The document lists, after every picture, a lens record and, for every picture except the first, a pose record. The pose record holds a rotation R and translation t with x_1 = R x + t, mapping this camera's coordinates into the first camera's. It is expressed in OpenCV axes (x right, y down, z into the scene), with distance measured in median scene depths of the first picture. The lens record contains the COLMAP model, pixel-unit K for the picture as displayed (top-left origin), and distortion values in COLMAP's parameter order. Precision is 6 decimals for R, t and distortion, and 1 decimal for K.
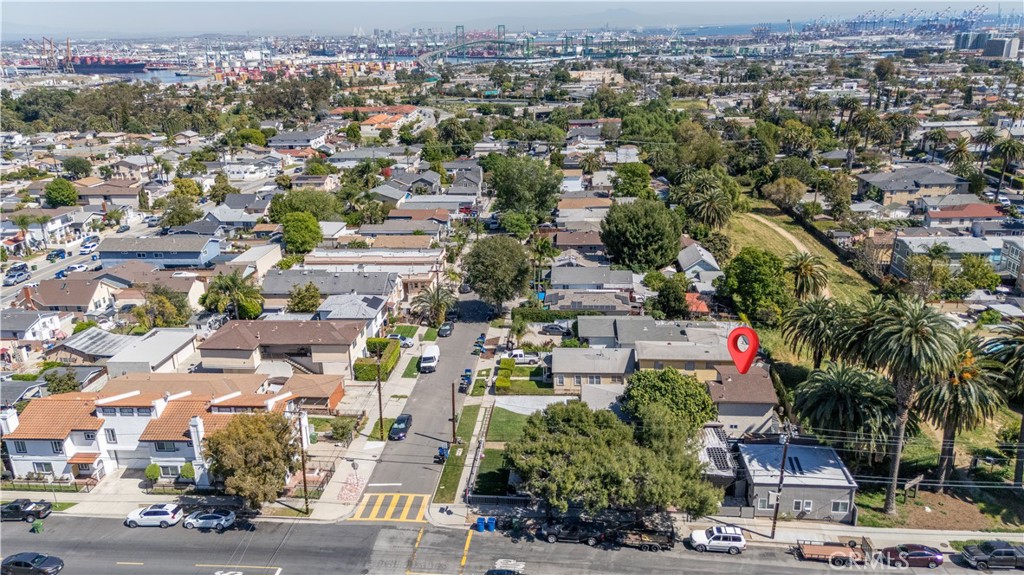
lens RADIAL K [[786.5, 0, 506.8], [0, 786.5, 285.9], [0, 0, 1]] dist [0.072043, -0.029445]
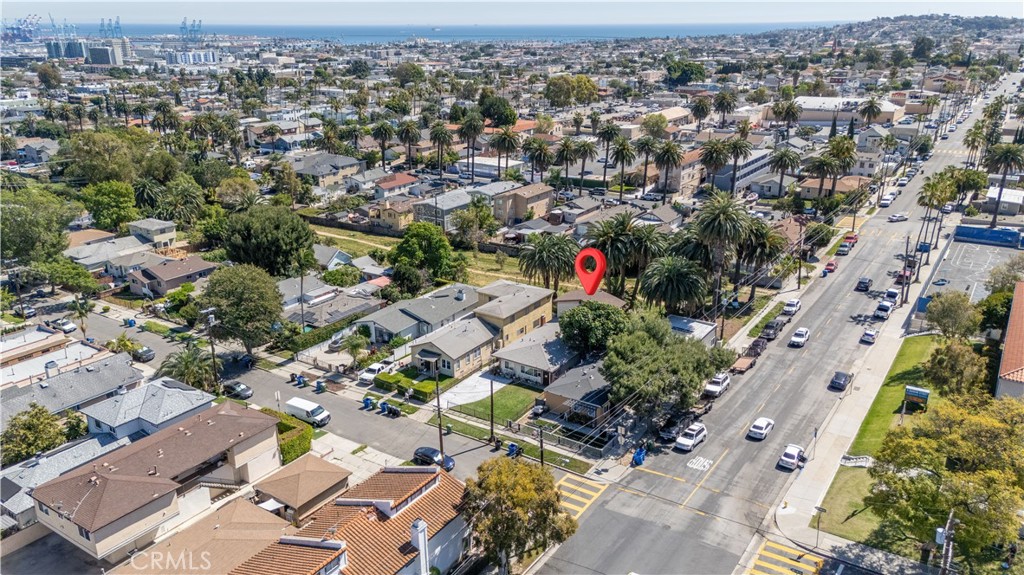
lens RADIAL K [[786.5, 0, 511.6], [0, 786.5, 286.7], [0, 0, 1]] dist [0.072043, -0.029445]
pose [[0.472871, -0.264107, 0.840619, -0.653137], [0.272949, 0.951001, 0.145246, -0.096146], [-0.837790, 0.160763, 0.521788, 0.338660]]
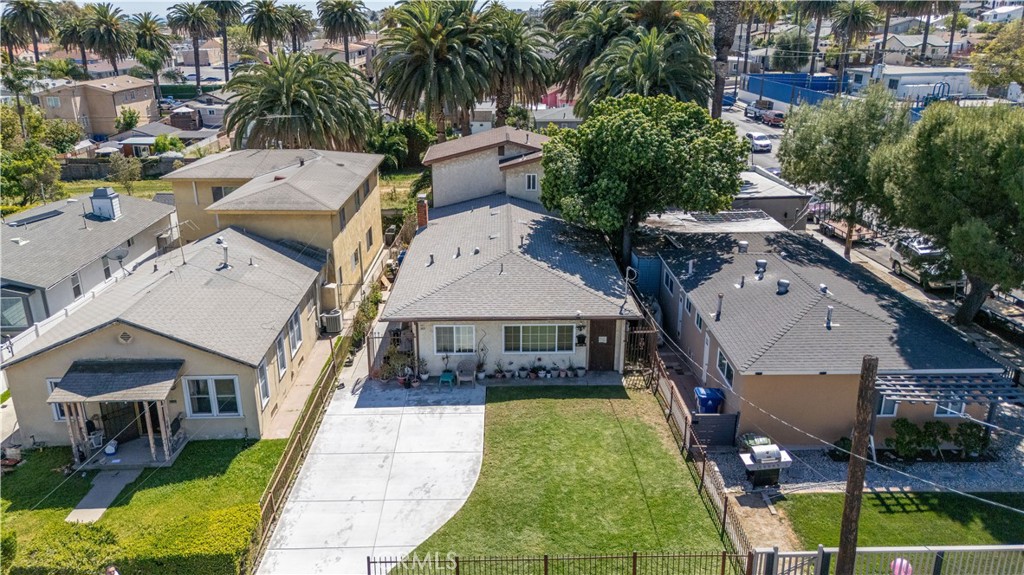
lens RADIAL K [[786.5, 0, 519.2], [0, 786.5, 283.2], [0, 0, 1]] dist [0.072043, -0.029445]
pose [[-0.115879, -0.293700, 0.948848, -0.150505], [0.325565, 0.891279, 0.315641, 0.032711], [-0.938392, 0.345488, -0.007662, 0.807854]]
